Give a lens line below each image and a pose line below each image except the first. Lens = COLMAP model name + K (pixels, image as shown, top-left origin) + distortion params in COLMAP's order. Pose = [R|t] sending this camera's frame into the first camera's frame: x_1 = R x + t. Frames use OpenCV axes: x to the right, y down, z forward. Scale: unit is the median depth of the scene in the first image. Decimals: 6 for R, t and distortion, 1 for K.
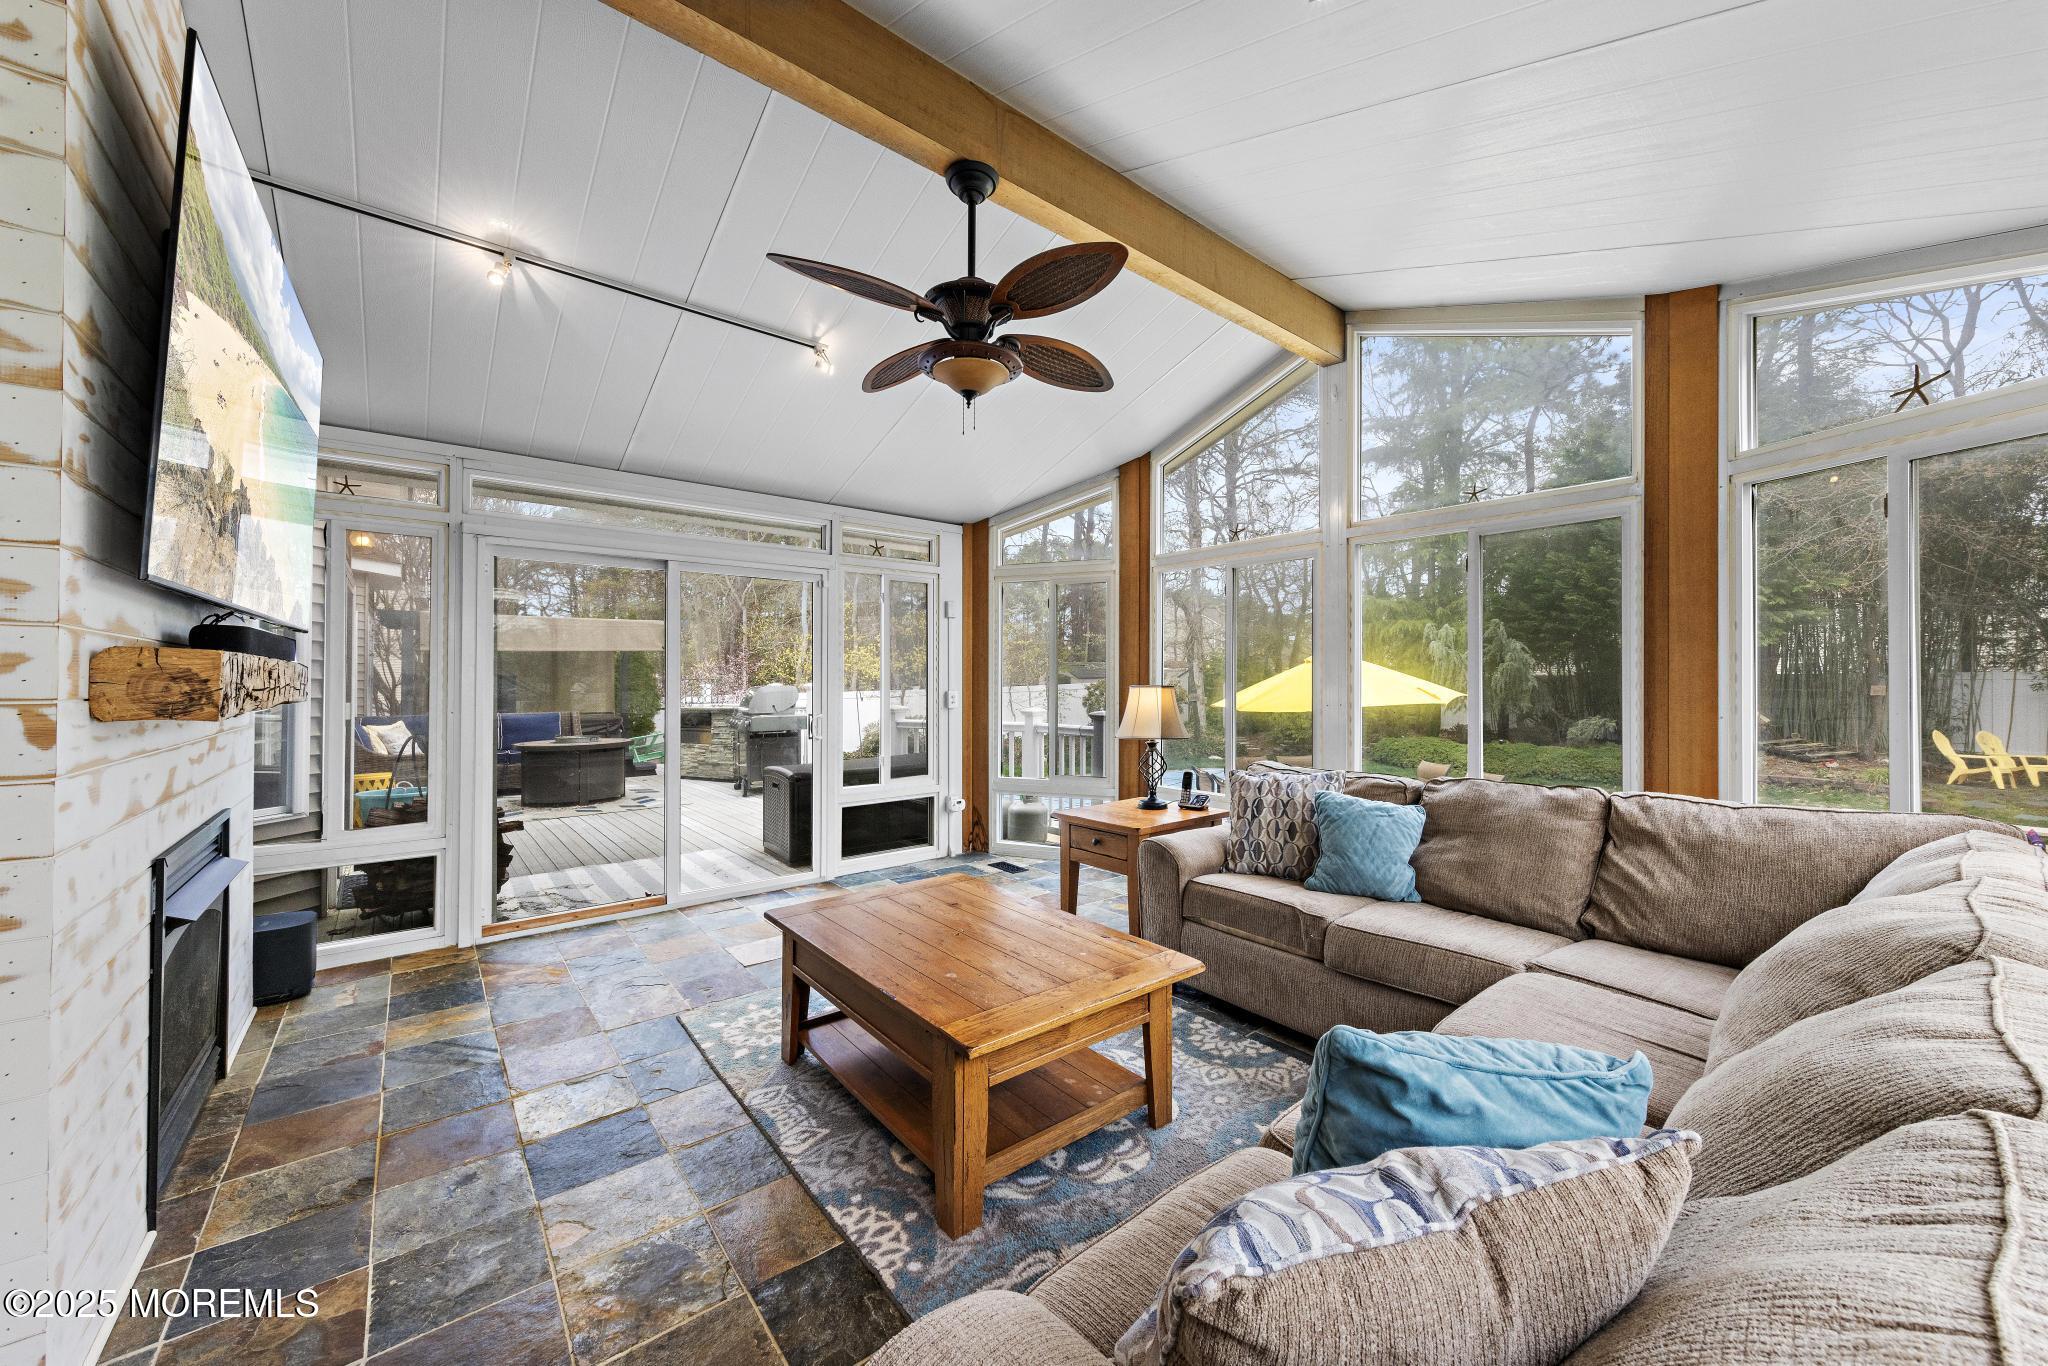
lens RADIAL K [[749.5, 0, 1028.8], [0, 749.5, 675.7], [0, 0, 1]] dist [-0.002605, 0.000093]
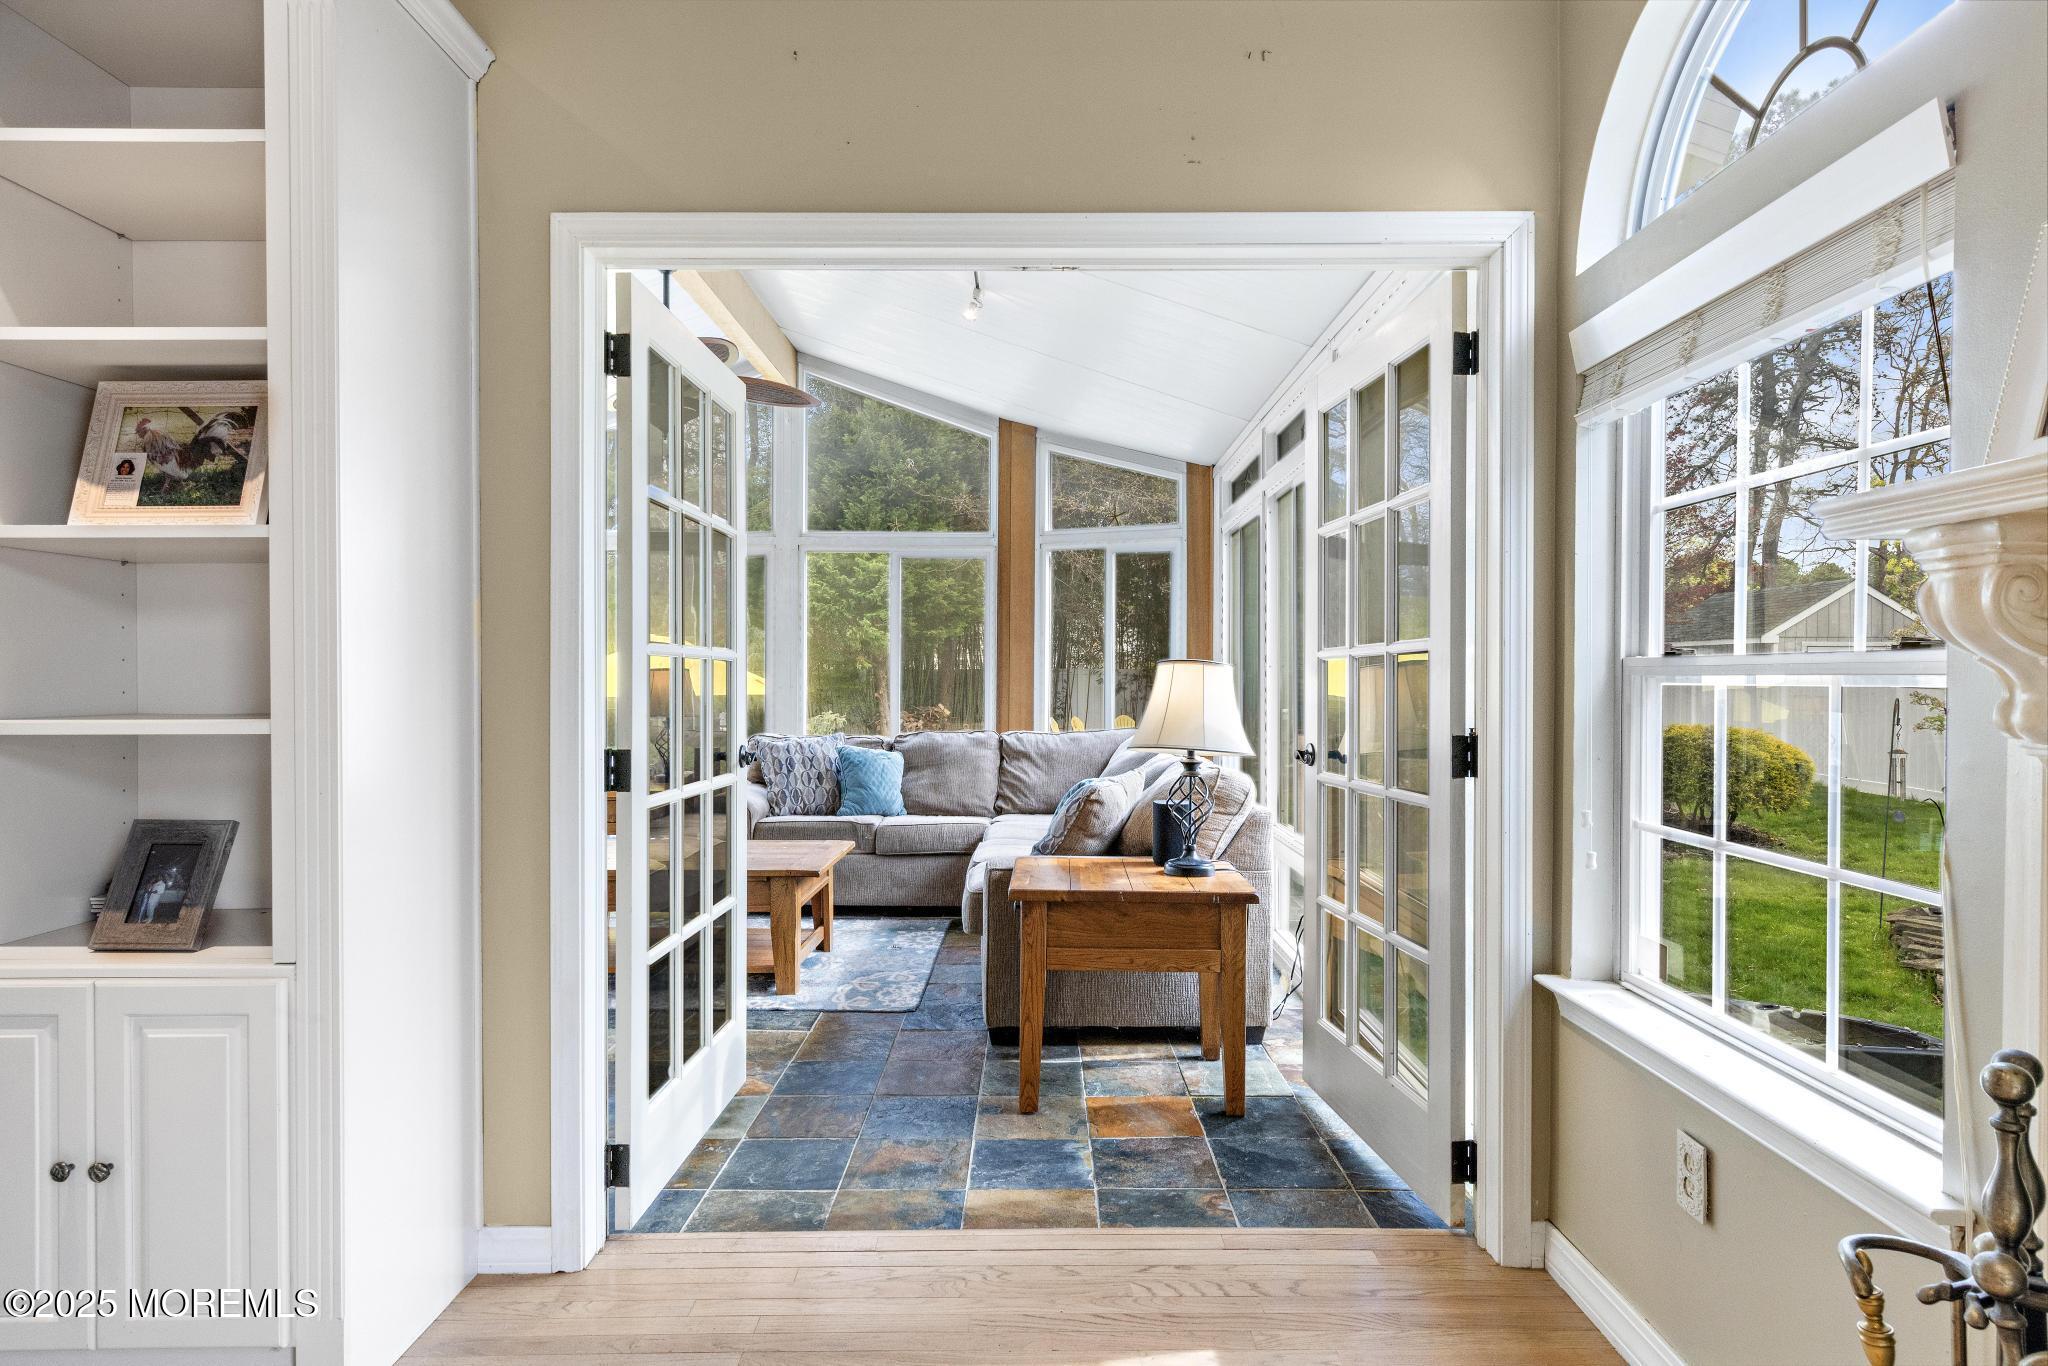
lens RADIAL K [[1170.5, 0, 1023.8], [0, 1170.5, 686.0], [0, 0, 1]] dist [-0.000108, -0.000002]
pose [[0.634637, -0.003310, 0.772803, -1.157062], [-0.008233, 0.999905, 0.011043, 0.022232], [-0.772766, -0.013371, 0.634550, -0.664610]]
